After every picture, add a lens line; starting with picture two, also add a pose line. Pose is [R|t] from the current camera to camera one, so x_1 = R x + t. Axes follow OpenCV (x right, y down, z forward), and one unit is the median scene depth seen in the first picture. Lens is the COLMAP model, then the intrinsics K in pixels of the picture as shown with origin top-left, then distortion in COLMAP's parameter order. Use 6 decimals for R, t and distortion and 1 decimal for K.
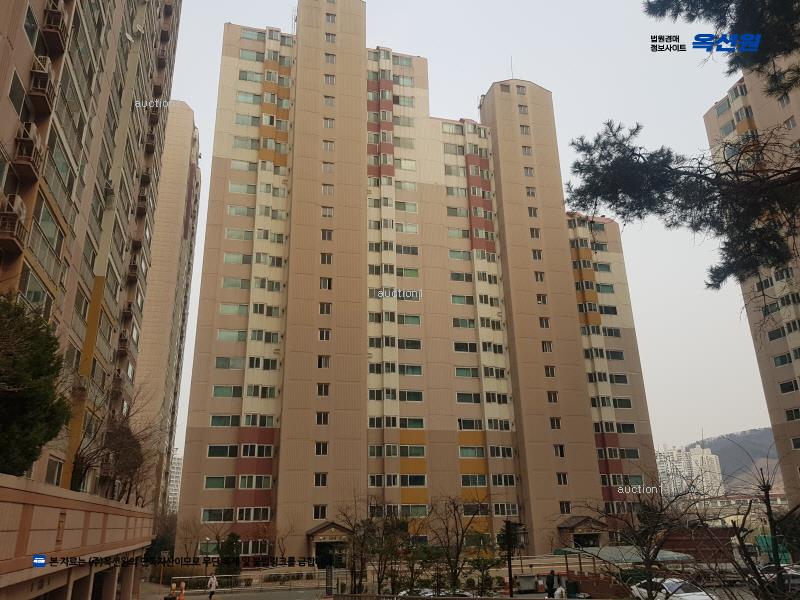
lens RADIAL K [[607.7, 0, 377.6], [0, 607.7, 316.0], [0, 0, 1]] dist [0.010348, -0.000464]
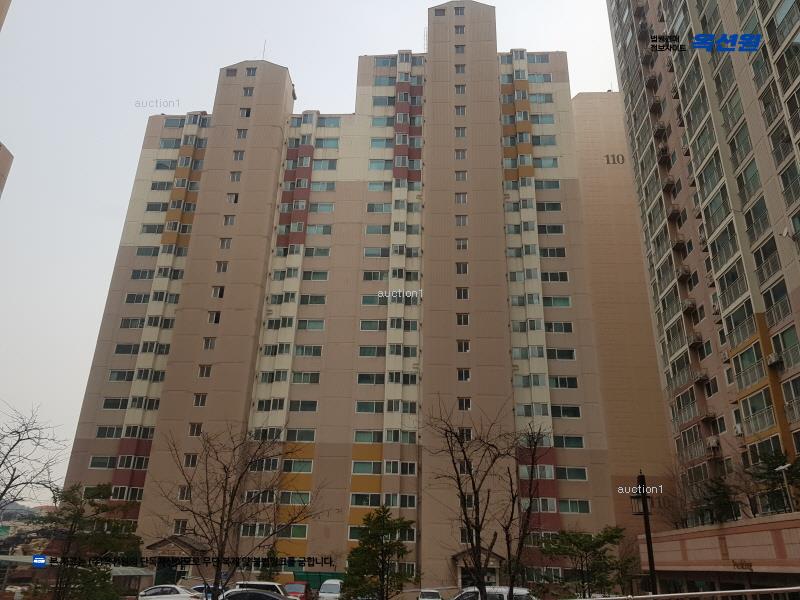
lens RADIAL K [[607.7, 0, 400.7], [0, 607.7, 299.0], [0, 0, 1]] dist [0.010348, -0.000464]
pose [[0.945743, -0.067936, -0.317735, 0.482749], [0.051612, 0.996892, -0.059524, 0.029346], [0.320791, 0.039896, 0.946309, 0.148375]]
